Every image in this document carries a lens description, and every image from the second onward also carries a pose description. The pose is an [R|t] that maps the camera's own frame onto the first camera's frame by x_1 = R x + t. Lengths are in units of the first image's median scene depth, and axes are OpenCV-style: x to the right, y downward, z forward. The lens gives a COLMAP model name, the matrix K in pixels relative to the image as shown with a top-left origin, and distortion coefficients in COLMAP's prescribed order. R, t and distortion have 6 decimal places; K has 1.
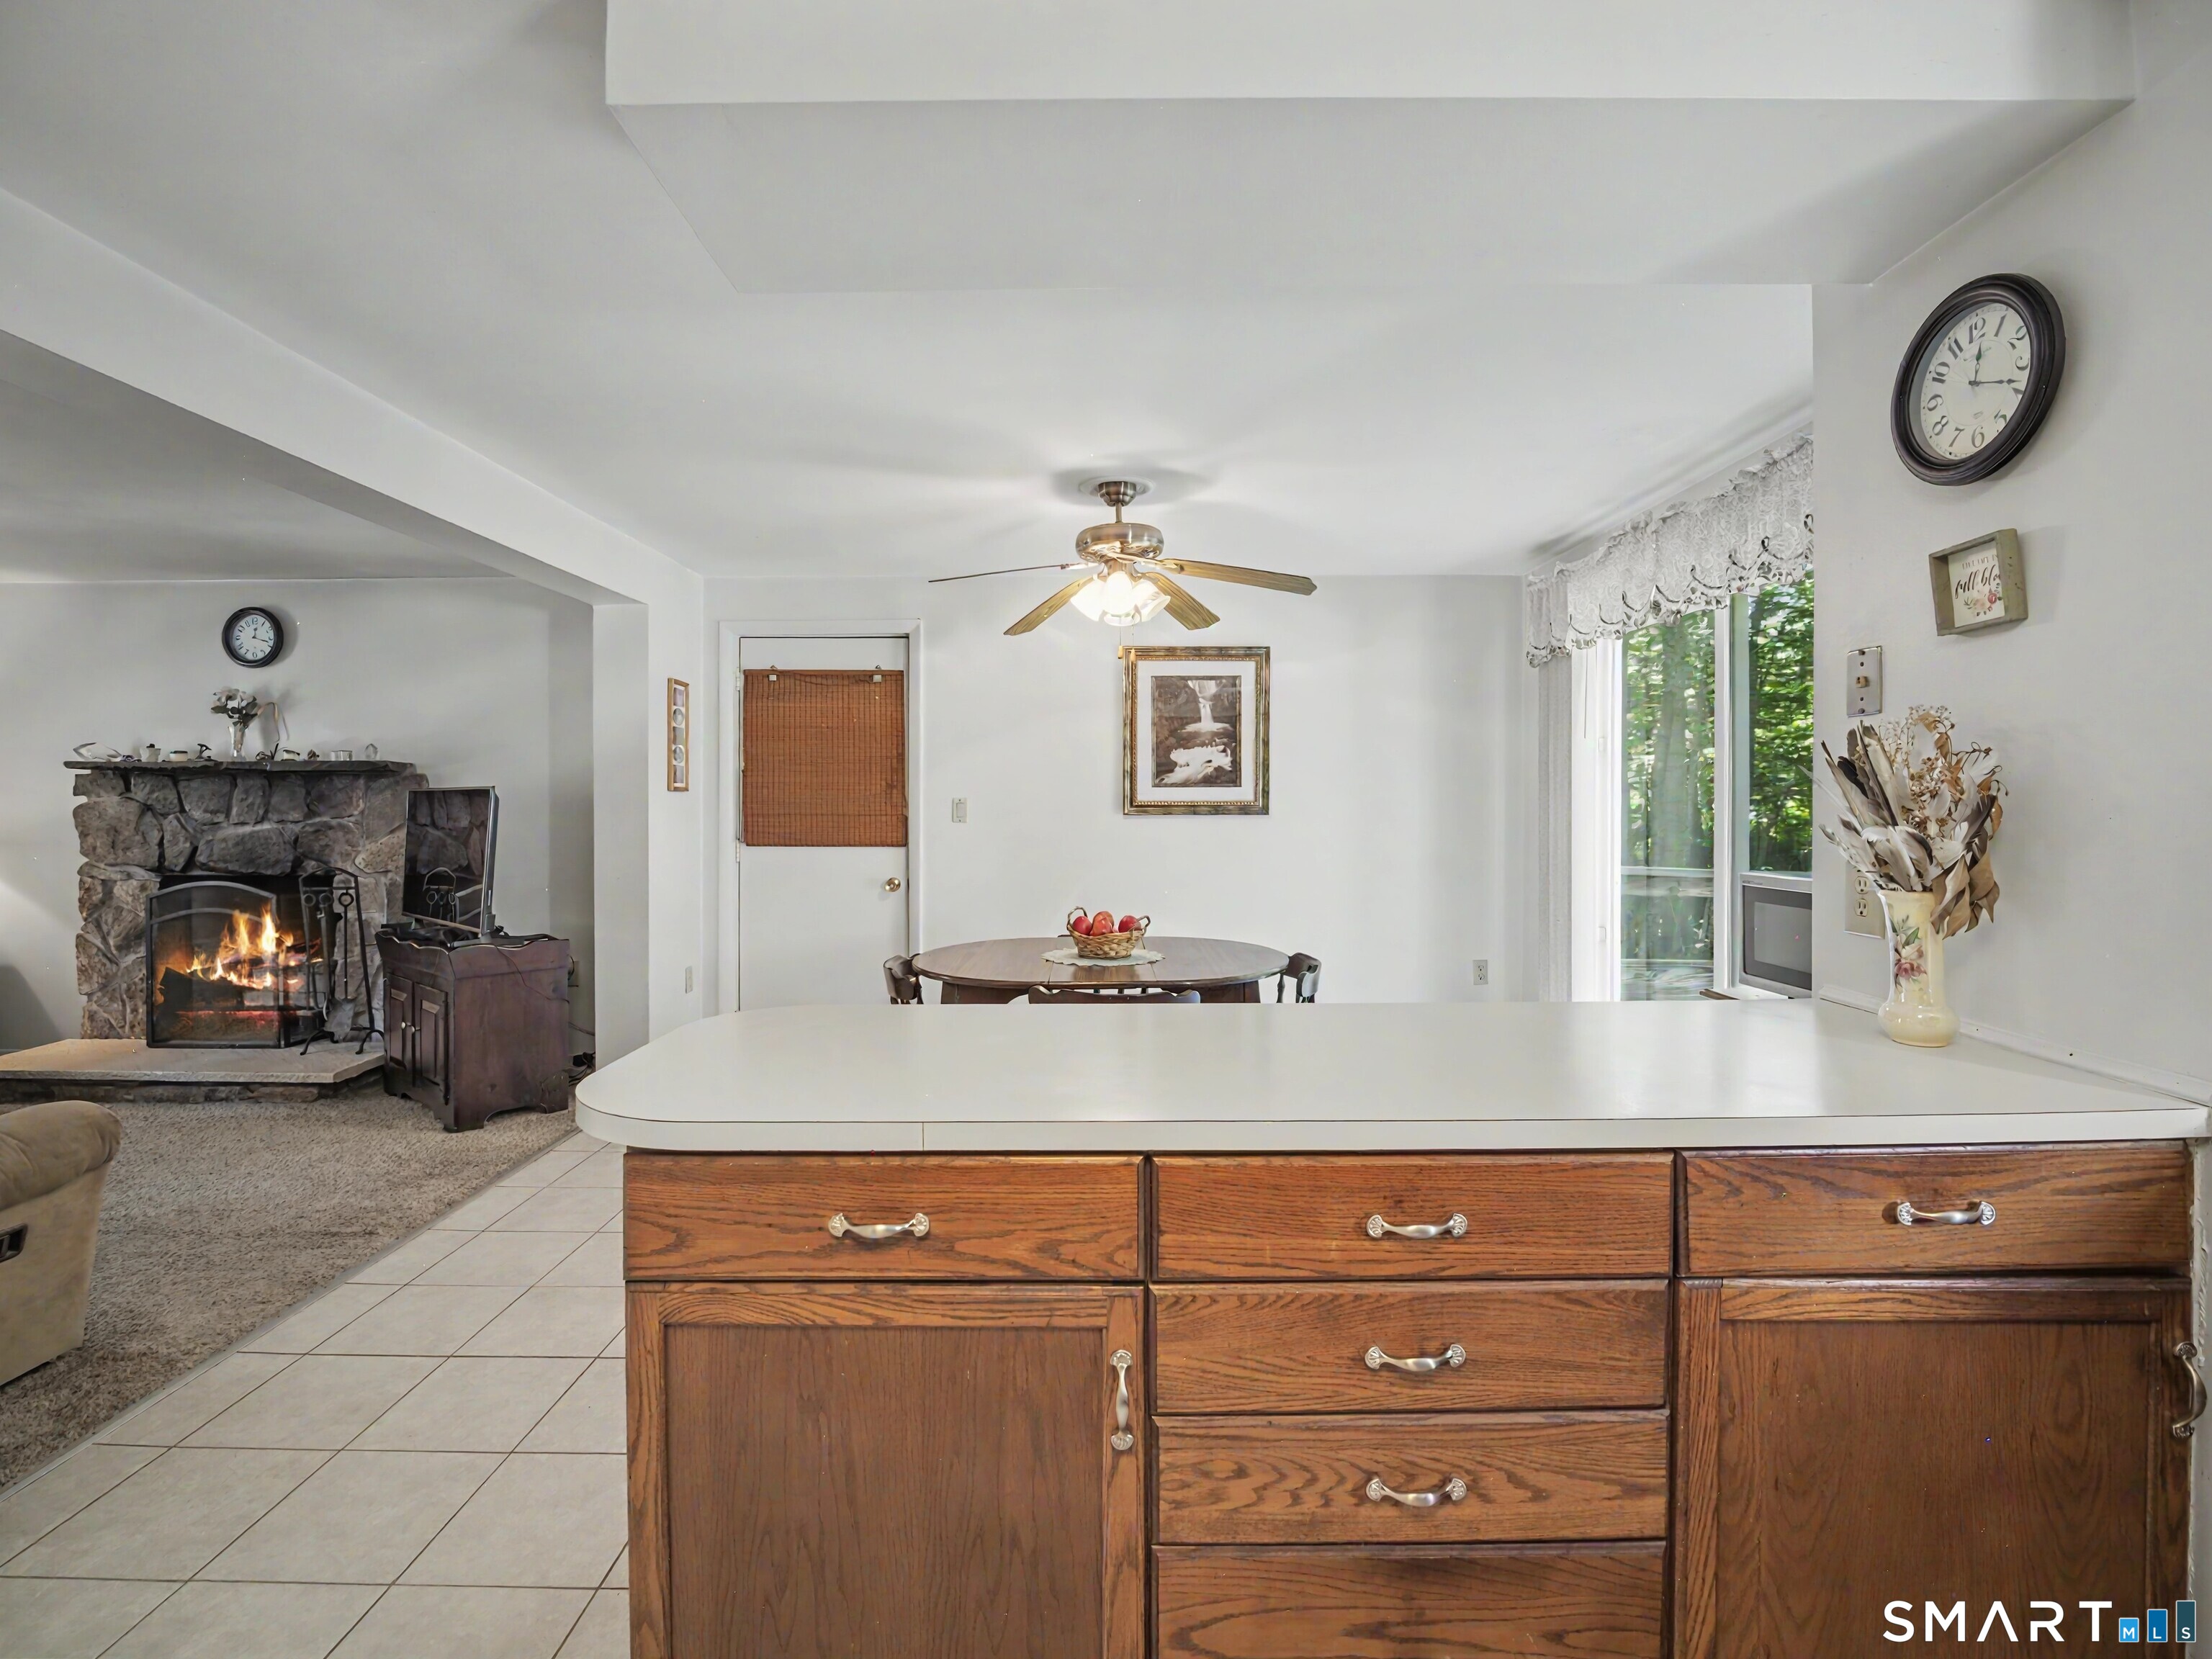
lens RADIAL K [[1022.0, 0, 1110.6], [0, 1022.0, 803.7], [0, 0, 1]] dist [-0.021149, 0.000367]
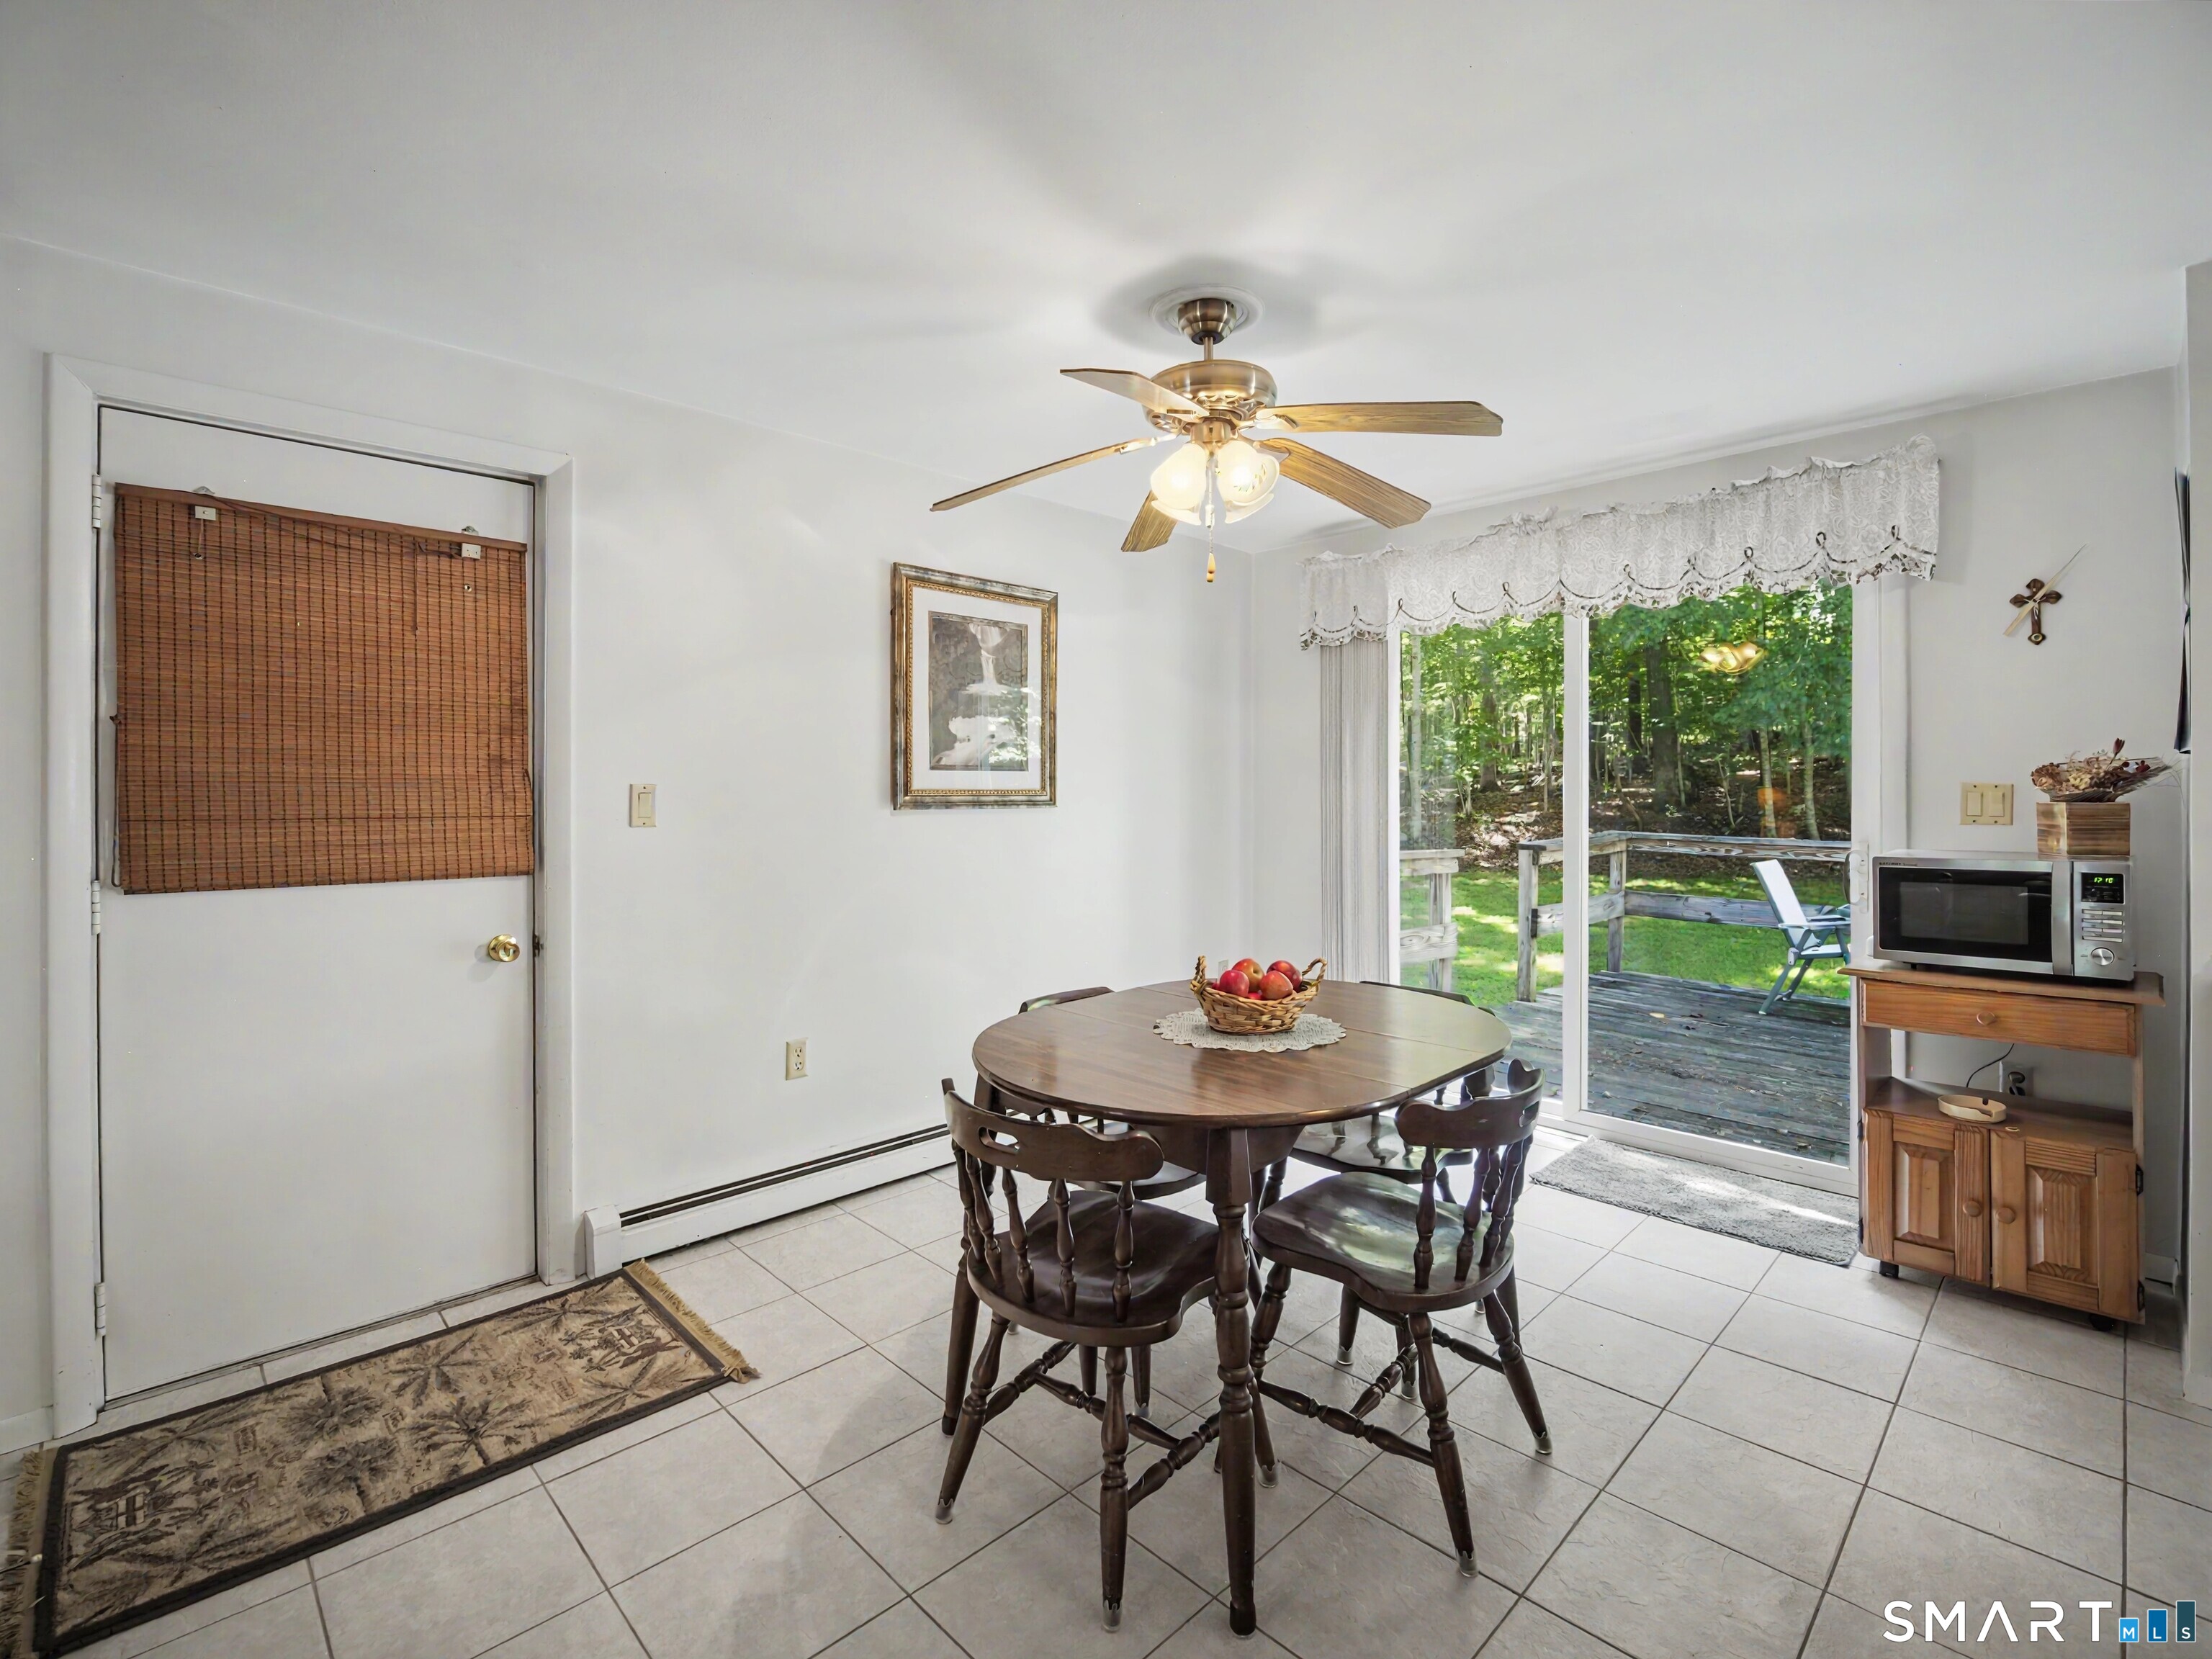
lens RADIAL K [[1022.0, 0, 1126.9], [0, 1022.0, 789.5], [0, 0, 1]] dist [-0.021149, 0.000367]
pose [[0.706556, -0.000752, 0.707656, -0.358508], [0.005218, 0.999978, -0.004148, 0.001074], [-0.707638, 0.006623, 0.706545, 0.408478]]
